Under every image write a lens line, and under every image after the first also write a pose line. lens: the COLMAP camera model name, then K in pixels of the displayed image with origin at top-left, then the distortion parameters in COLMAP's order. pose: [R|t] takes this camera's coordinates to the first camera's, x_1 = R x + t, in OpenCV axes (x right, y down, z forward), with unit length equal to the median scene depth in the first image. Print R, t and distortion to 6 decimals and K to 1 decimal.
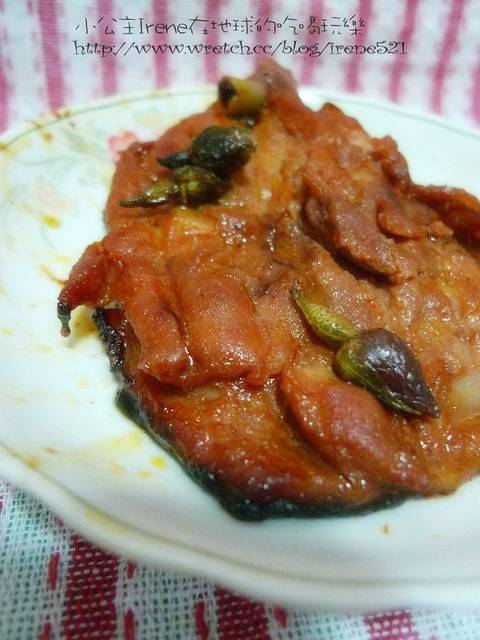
lens RADIAL K [[461.8, 0, 240.0], [0, 461.8, 320.0], [0, 0, 1]] dist [-0.017608, -0.003967]
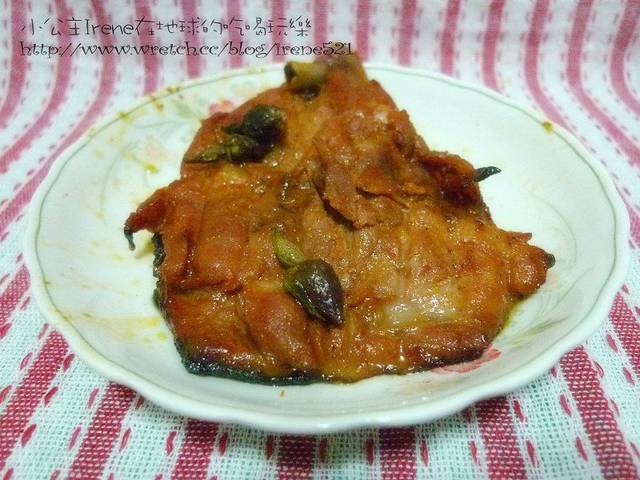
lens RADIAL K [[461.0, 0, 320.0], [0, 461.0, 240.0], [0, 0, 1]] dist [-0.010754, -0.003777]
pose [[0.976297, 0.069181, -0.205079, 0.444857], [-0.077870, 0.996363, -0.034597, 0.006133], [0.201940, 0.049746, 0.978134, -0.276083]]
